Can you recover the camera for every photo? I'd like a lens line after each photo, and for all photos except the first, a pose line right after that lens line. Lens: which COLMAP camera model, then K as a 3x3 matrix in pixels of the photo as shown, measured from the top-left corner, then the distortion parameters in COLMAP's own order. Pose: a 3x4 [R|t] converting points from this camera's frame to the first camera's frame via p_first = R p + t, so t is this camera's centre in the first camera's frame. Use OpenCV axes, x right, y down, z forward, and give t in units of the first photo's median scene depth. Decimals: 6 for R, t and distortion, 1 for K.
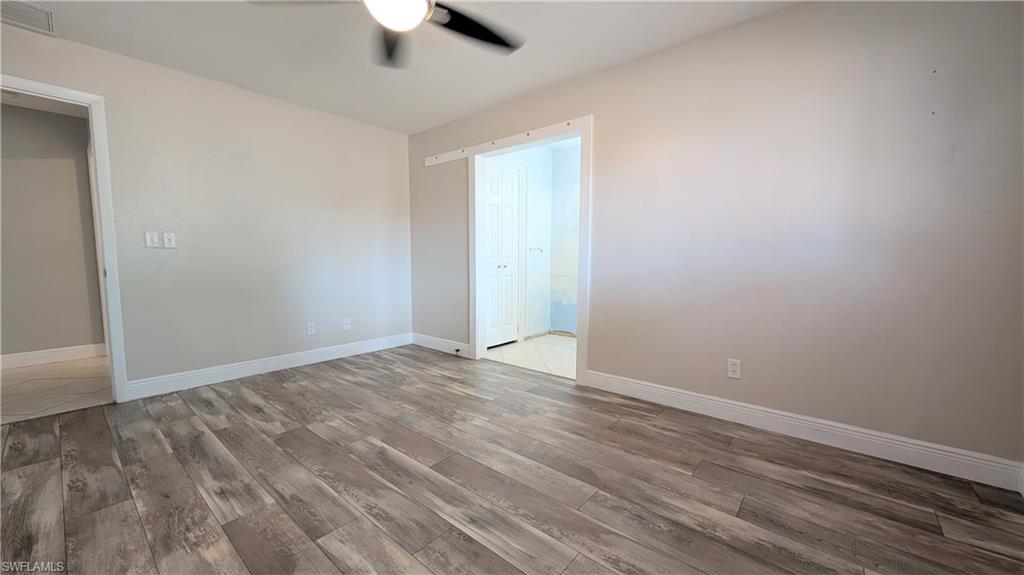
lens RADIAL K [[385.4, 0, 513.9], [0, 385.4, 287.4], [0, 0, 1]] dist [-0.001195, 0.000352]
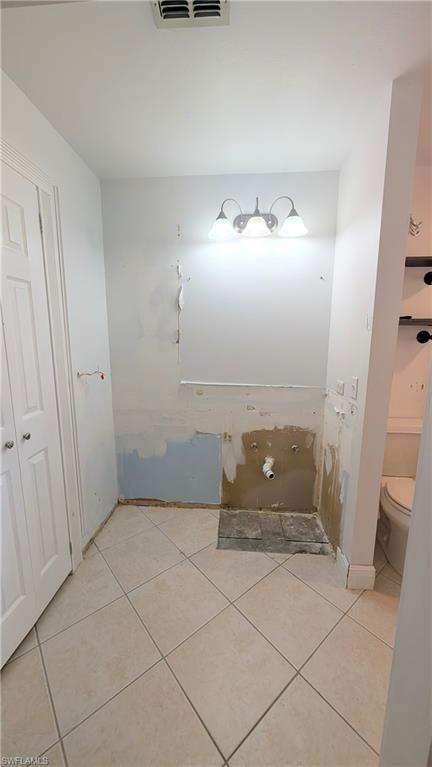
lens RADIAL K [[290.2, 0, 214.9], [0, 290.2, 384.1], [0, 0, 1]] dist [0.000272, -0.000052]
pose [[0.813965, -0.100424, 0.572169, -0.060346], [0.045699, 0.992961, 0.109267, -0.261612], [-0.579114, -0.062792, 0.812825, 1.315511]]
